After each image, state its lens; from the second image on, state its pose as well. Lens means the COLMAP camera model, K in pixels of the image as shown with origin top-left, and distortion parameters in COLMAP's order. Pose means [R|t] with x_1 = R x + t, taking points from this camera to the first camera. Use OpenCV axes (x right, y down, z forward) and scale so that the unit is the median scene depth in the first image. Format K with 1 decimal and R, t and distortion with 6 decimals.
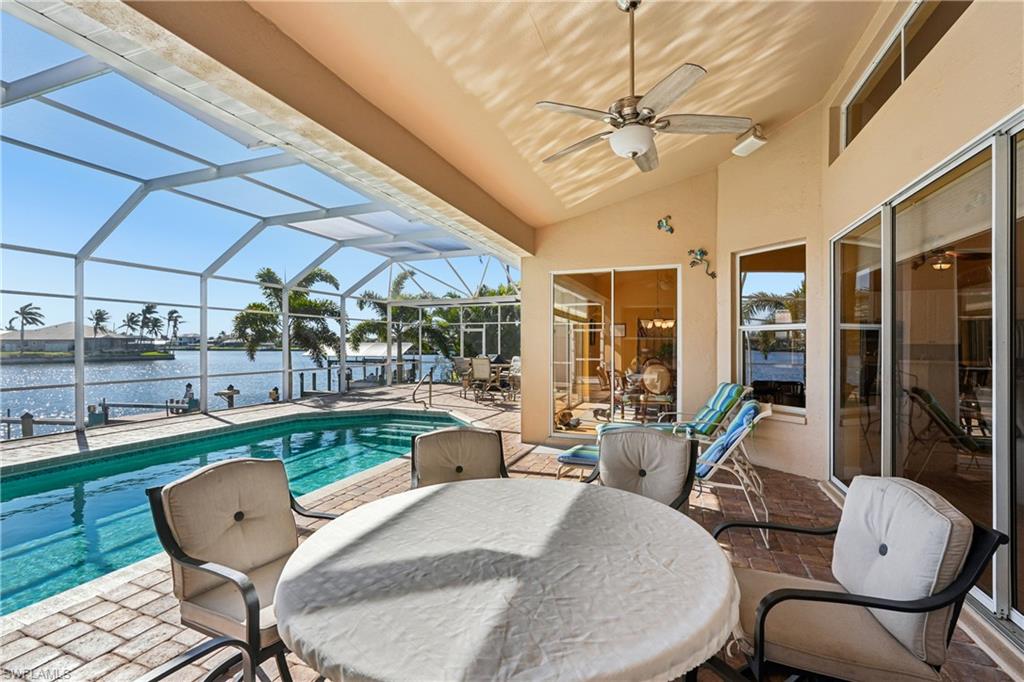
lens RADIAL K [[448.6, 0, 513.7], [0, 448.6, 340.3], [0, 0, 1]] dist [-0.012186, 0.004633]
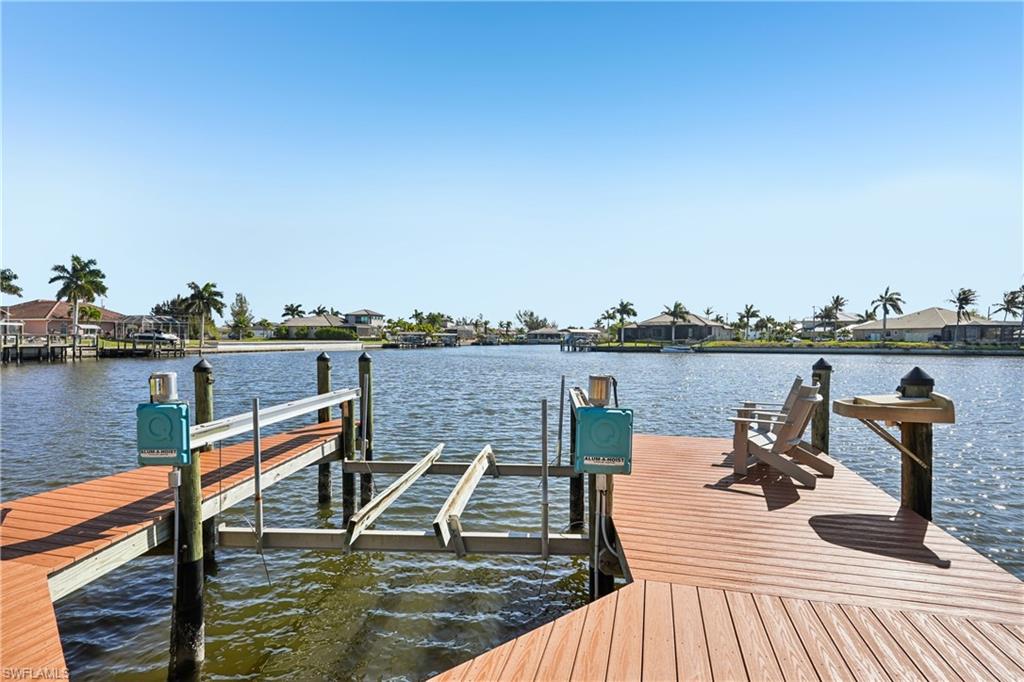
lens RADIAL K [[538.1, 0, 515.2], [0, 538.1, 335.6], [0, 0, 1]] dist [-0.000173, 0.003332]
pose [[0.094436, -0.002715, -0.995527, -0.064865], [0.002049, 0.999995, -0.002533, 0.013620], [0.995529, -0.001801, 0.094441, 0.129885]]
